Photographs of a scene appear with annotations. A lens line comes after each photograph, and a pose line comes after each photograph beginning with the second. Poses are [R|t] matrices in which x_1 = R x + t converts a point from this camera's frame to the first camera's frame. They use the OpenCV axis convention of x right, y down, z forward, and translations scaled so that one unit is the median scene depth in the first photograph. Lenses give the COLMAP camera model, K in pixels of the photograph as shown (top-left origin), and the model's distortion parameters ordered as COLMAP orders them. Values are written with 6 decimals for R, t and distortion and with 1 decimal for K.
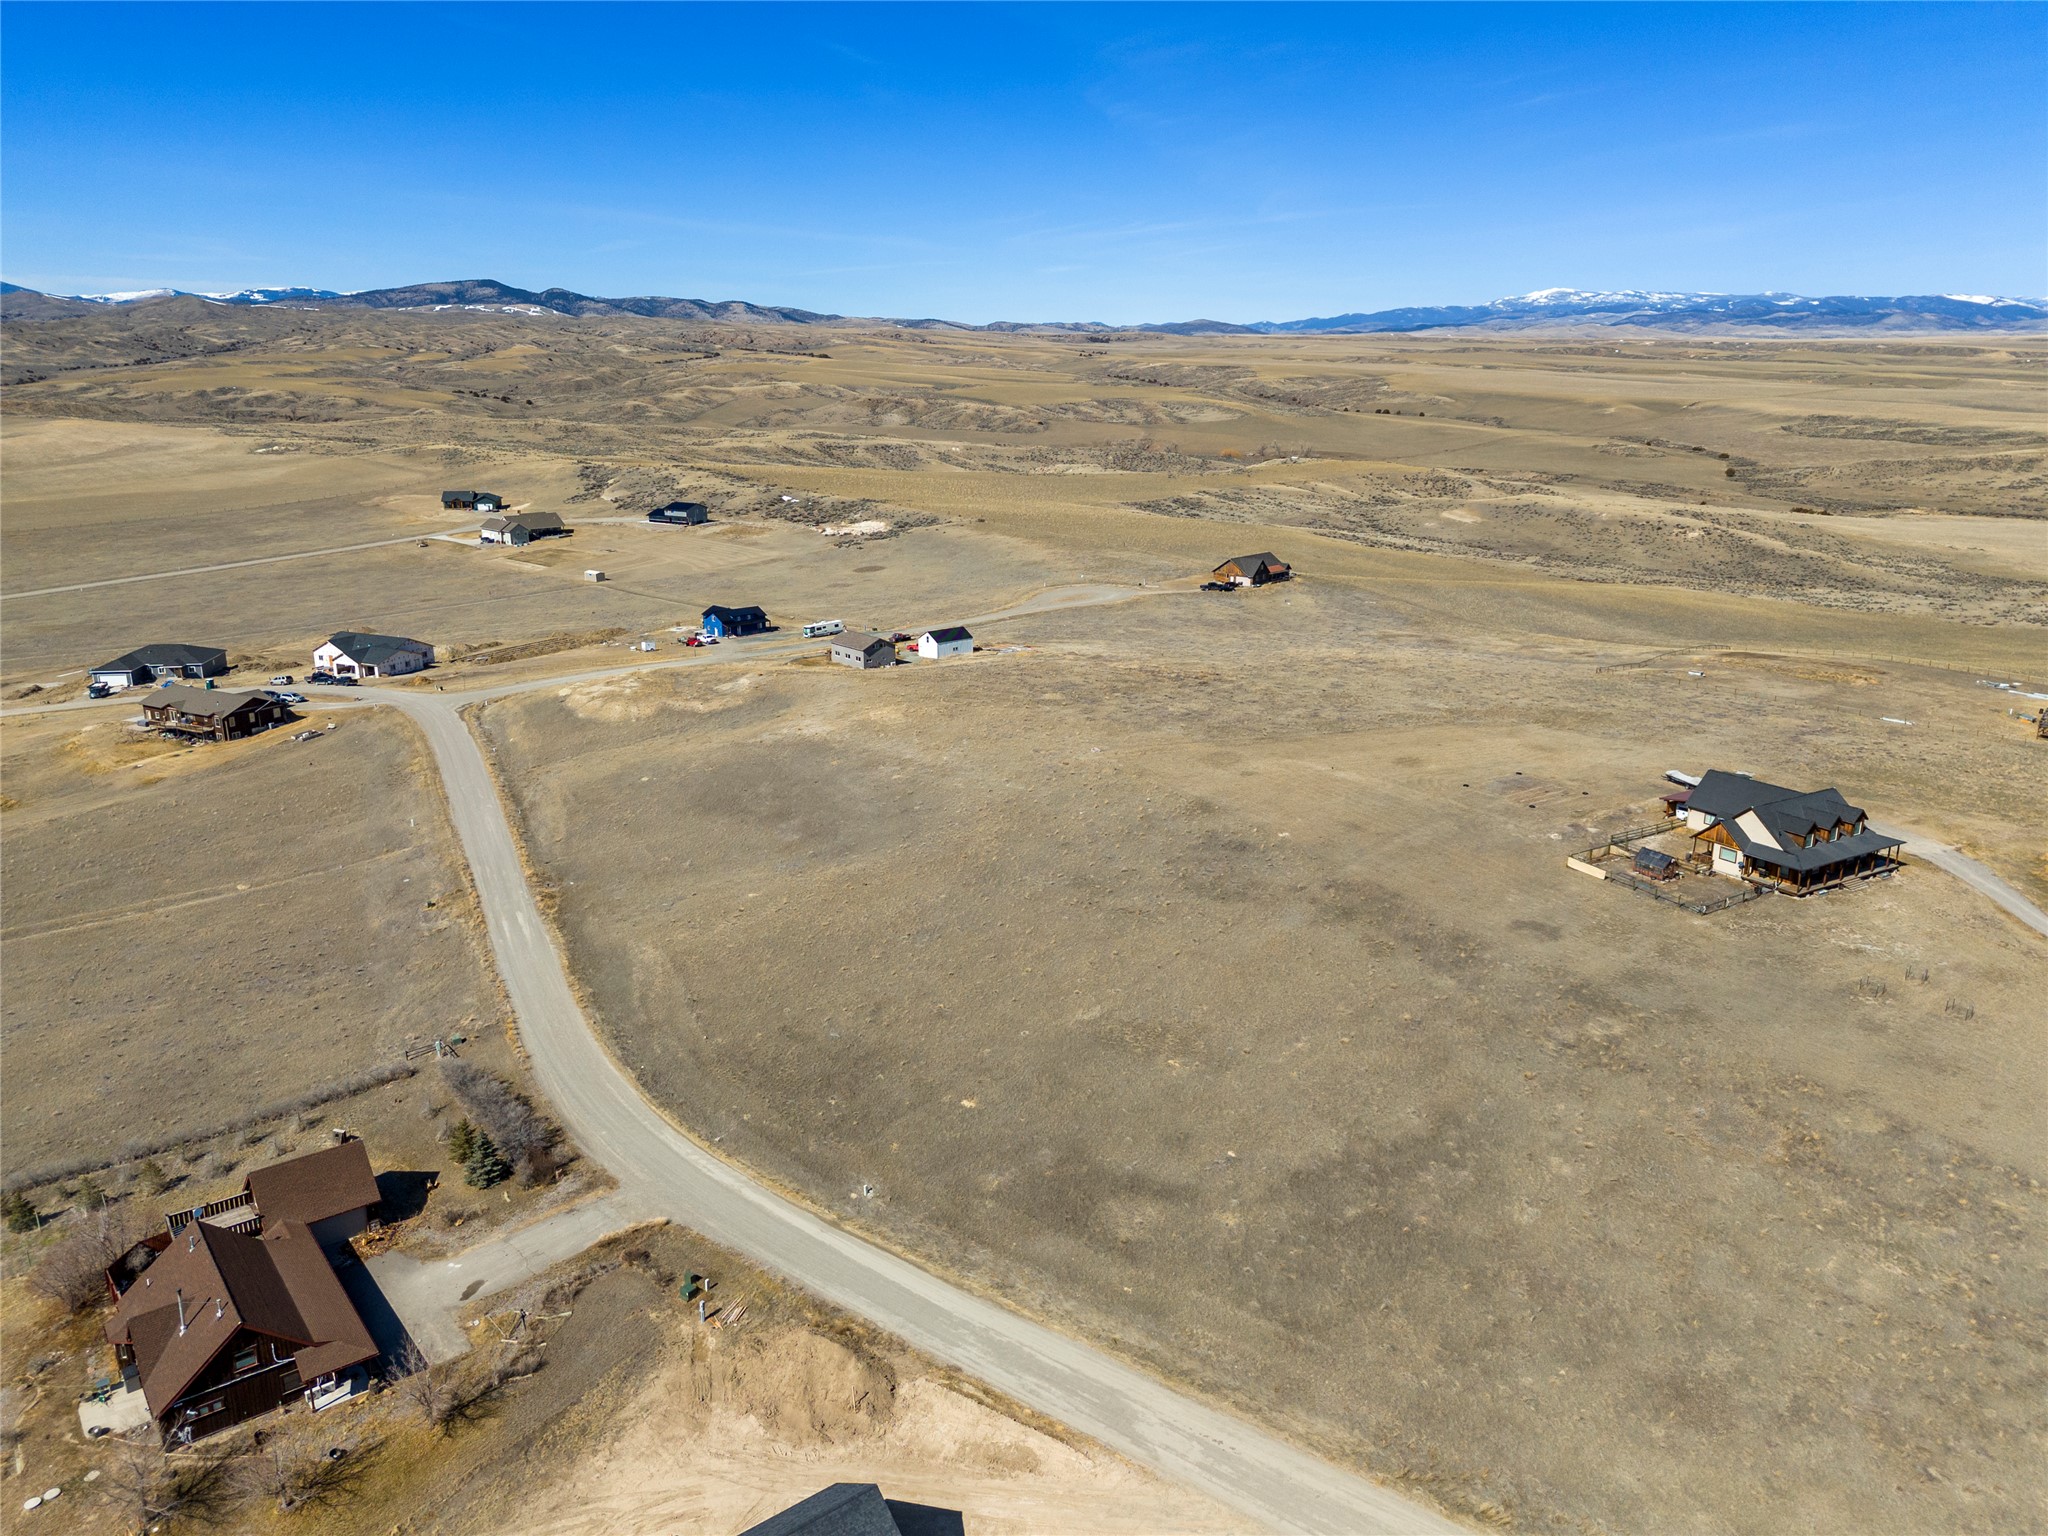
lens RADIAL K [[1487.7, 0, 1020.3], [0, 1487.7, 737.6], [0, 0, 1]] dist [0.090681, -0.094312]
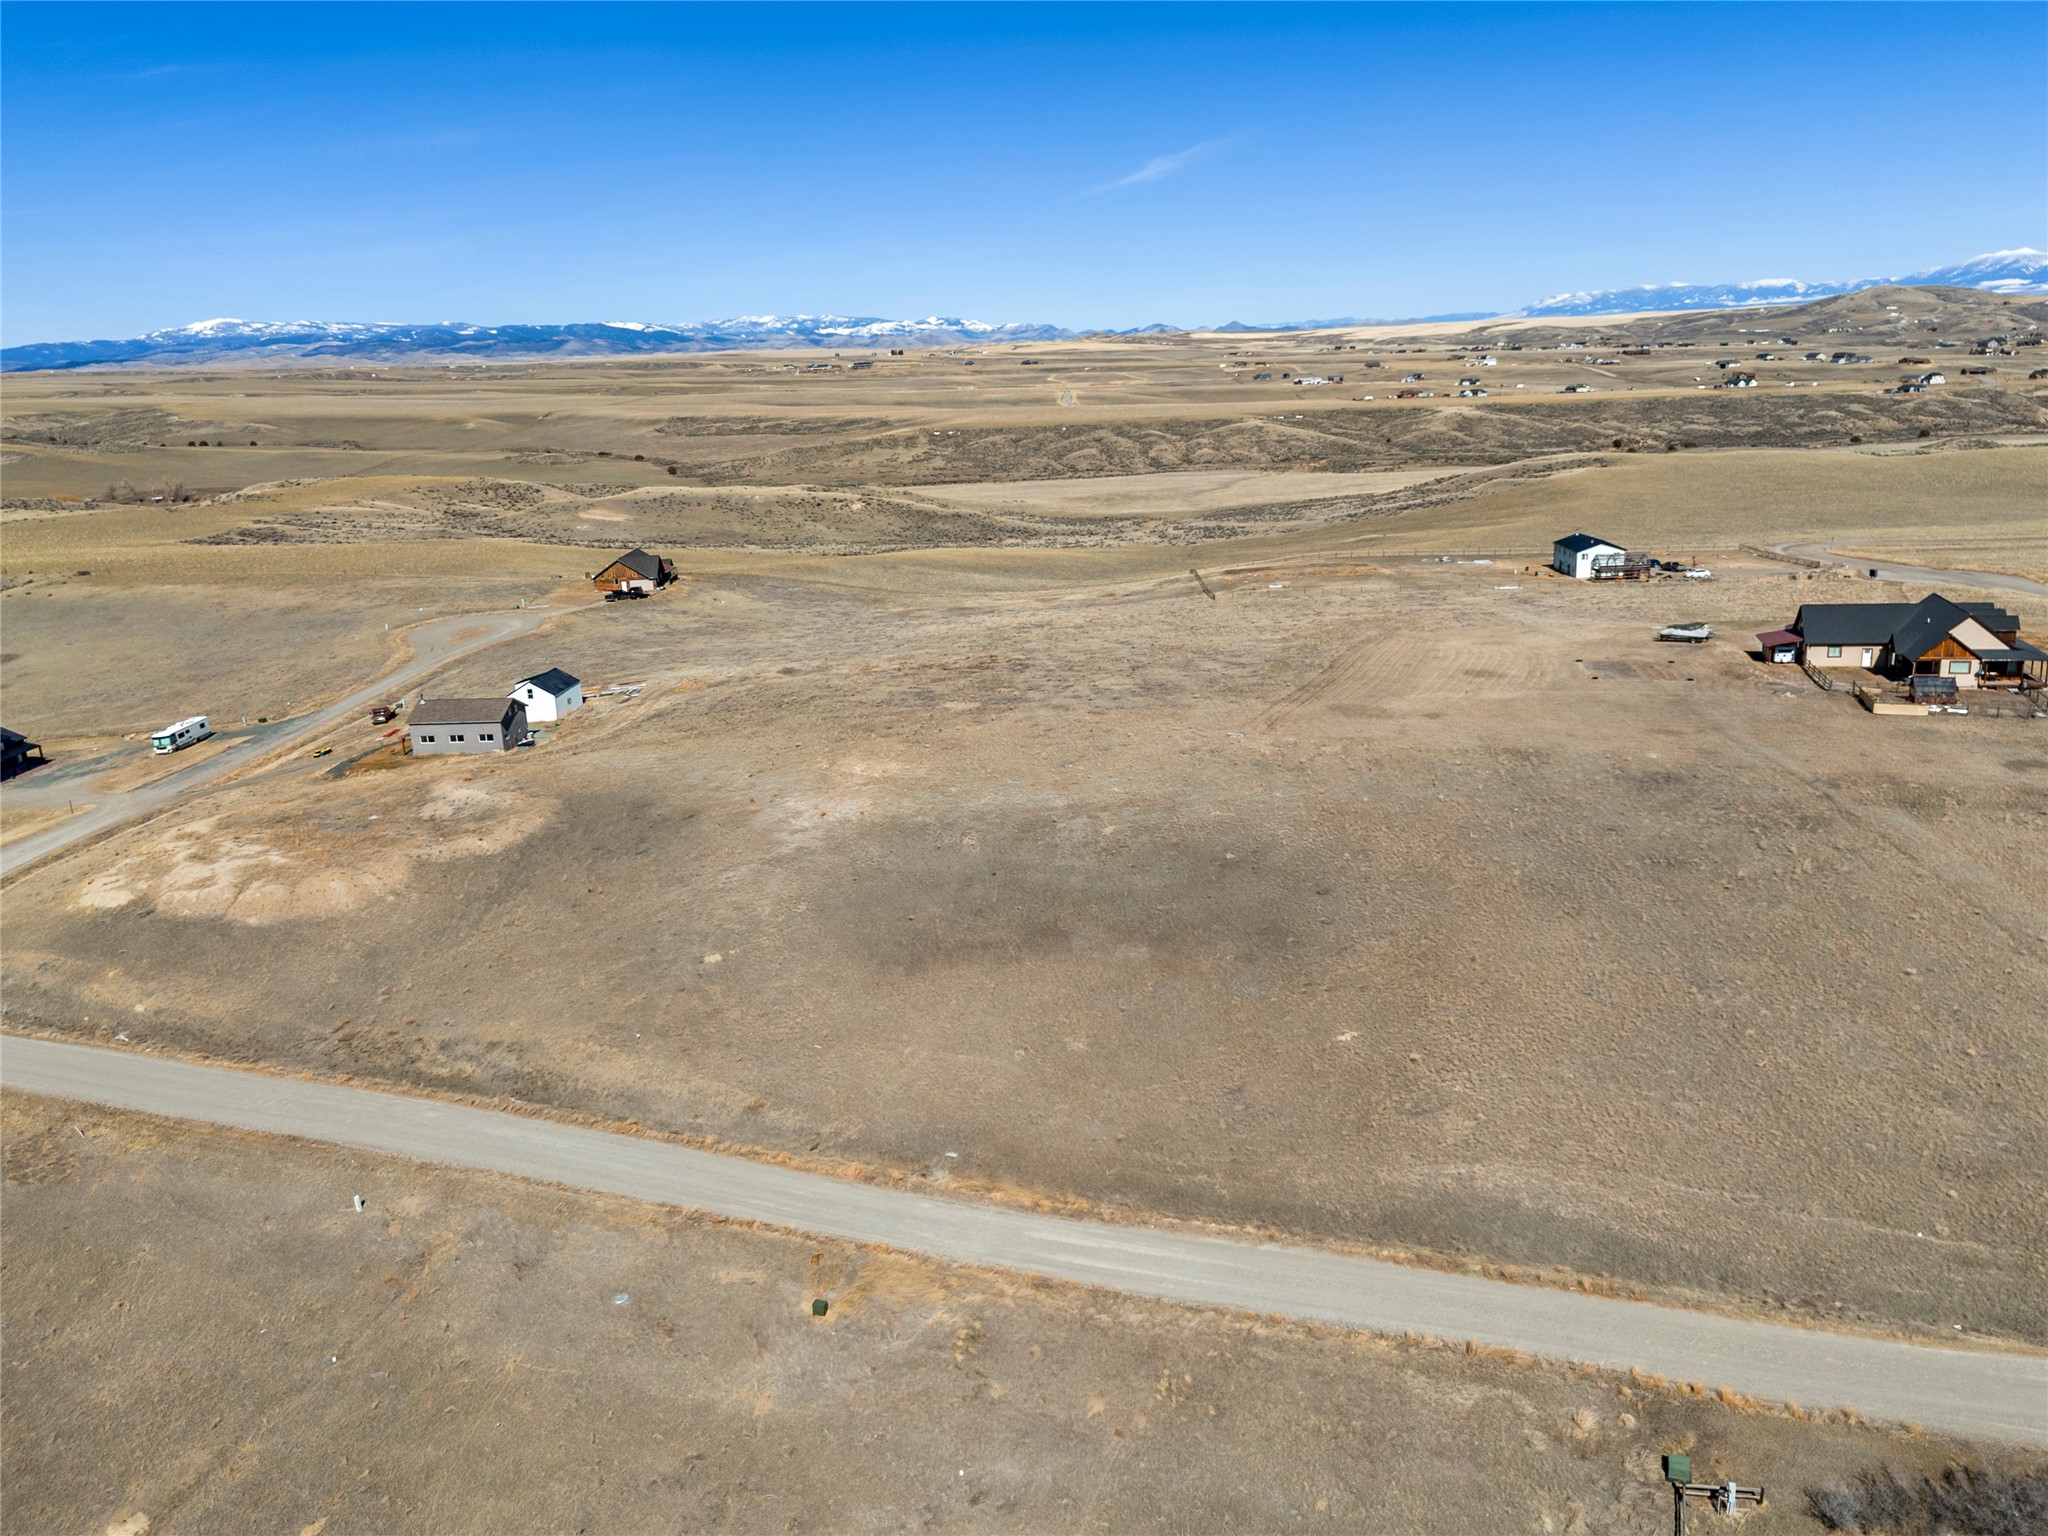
lens RADIAL K [[1558.2, 0, 1027.9], [0, 1558.2, 777.8], [0, 0, 1]] dist [0.078162, -0.081194]
pose [[0.708808, -0.217378, 0.671072, -0.207070], [0.221156, 0.971851, 0.081217, -0.021377], [-0.669836, 0.090844, 0.736931, 0.200712]]
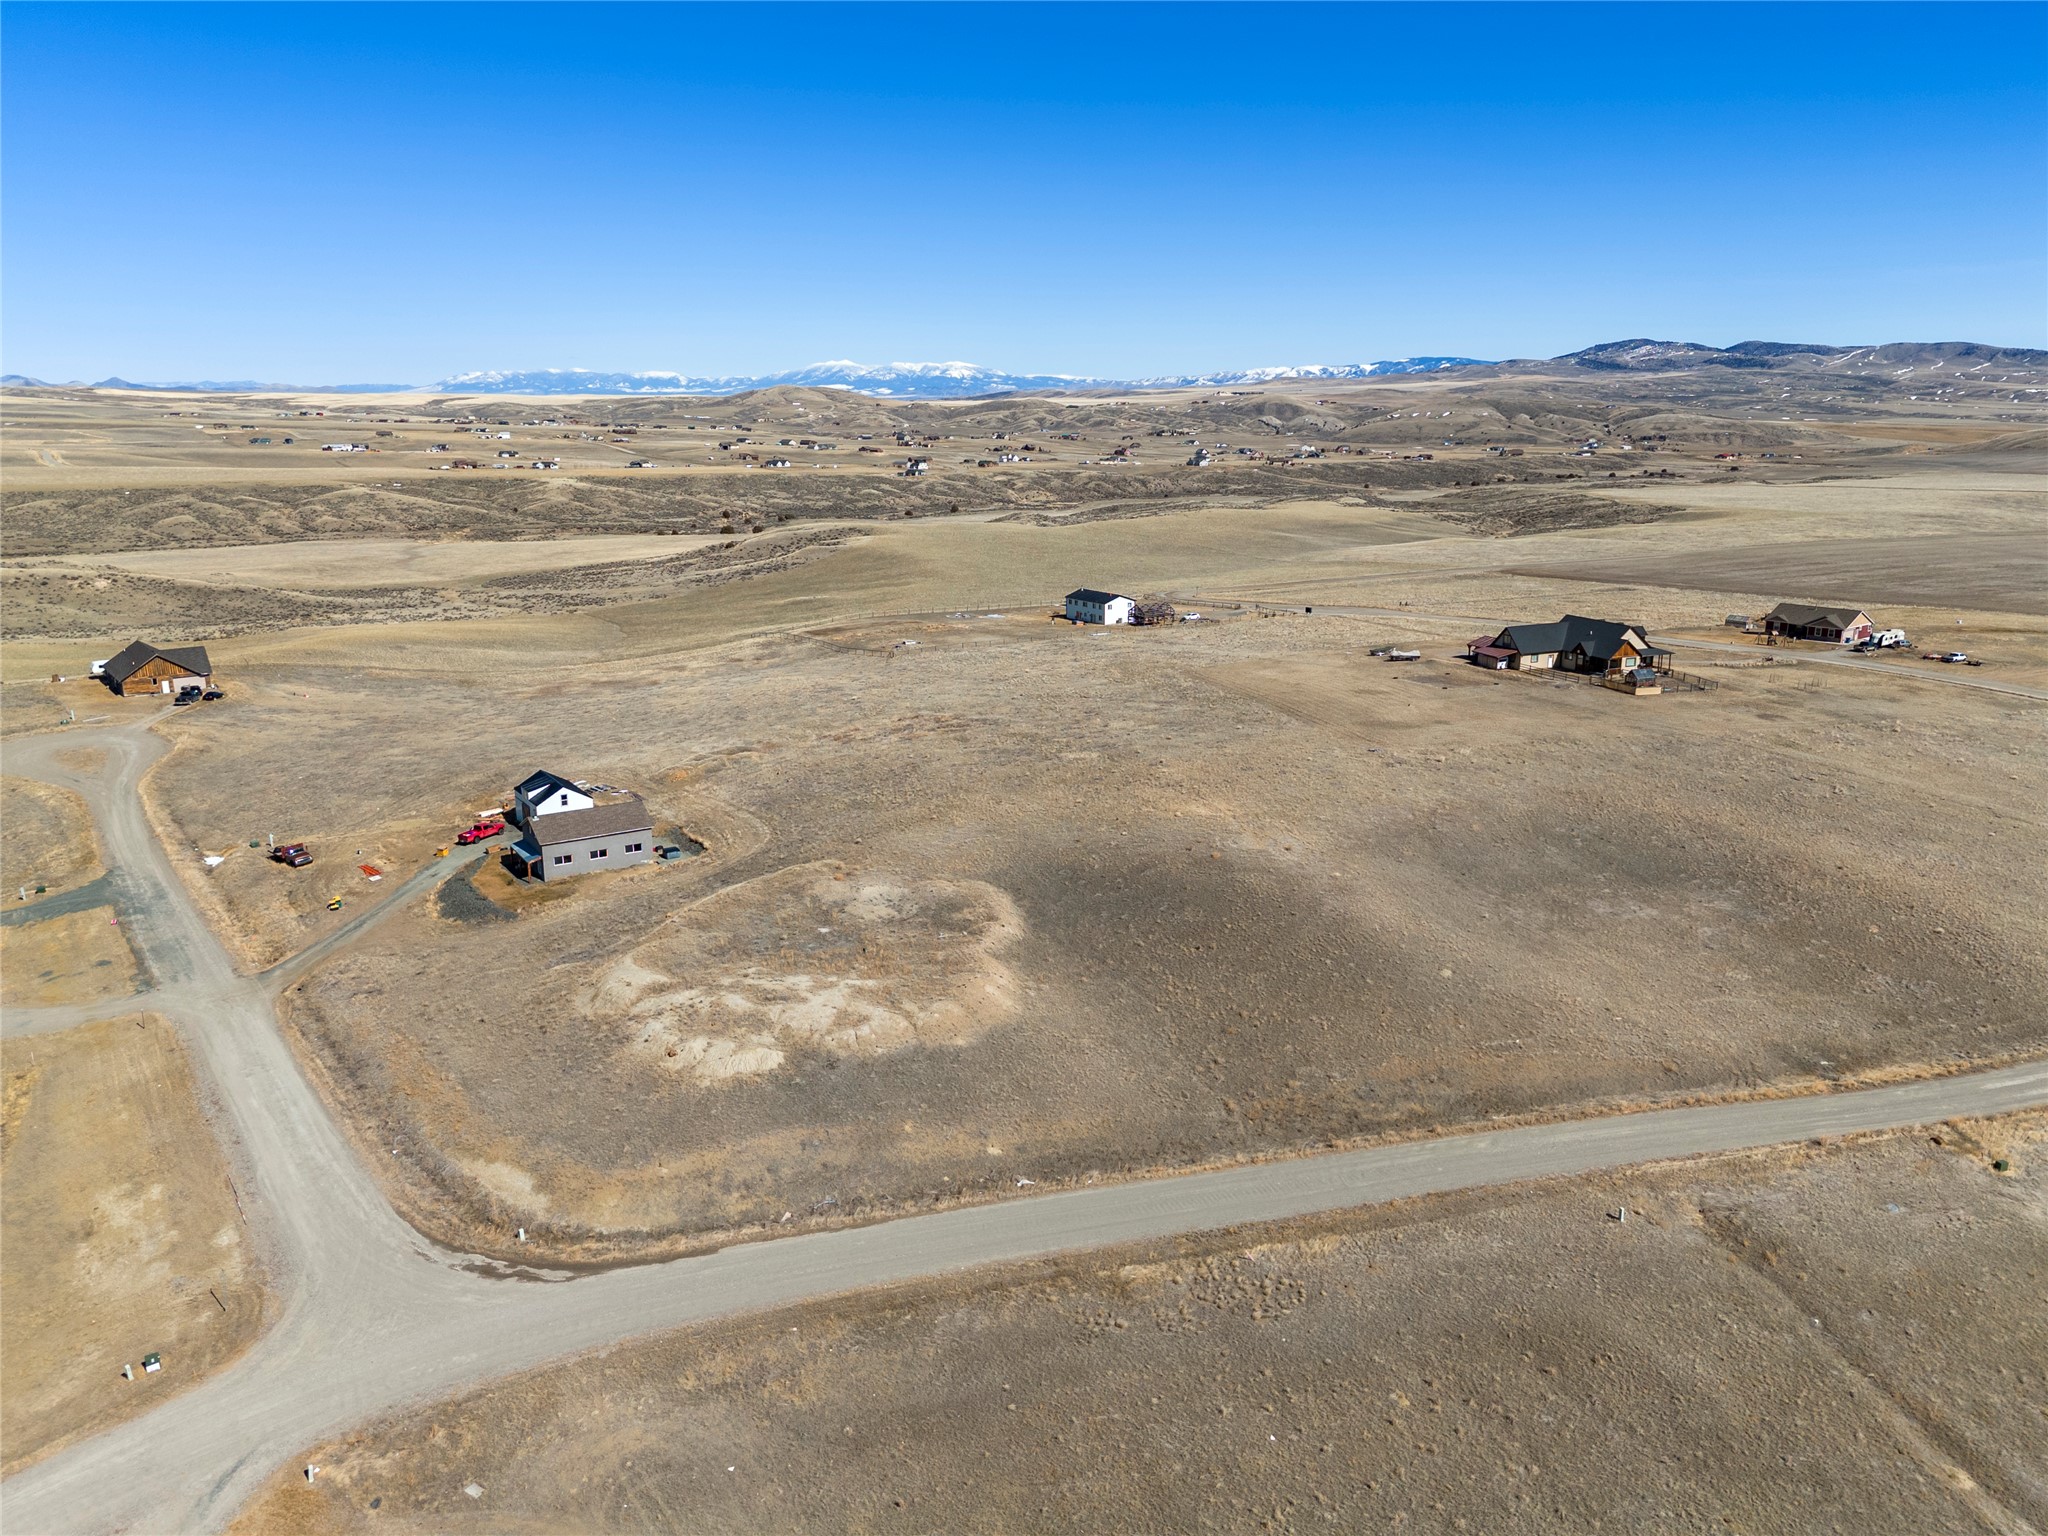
lens RADIAL K [[1487.4, 0, 1019.1], [0, 1487.4, 772.7], [0, 0, 1]] dist [0.099003, -0.114165]
pose [[0.138685, -0.241271, 0.960497, -0.321191], [0.252904, 0.946340, 0.201199, -0.081174], [-0.957500, 0.215010, 0.192261, 0.403779]]
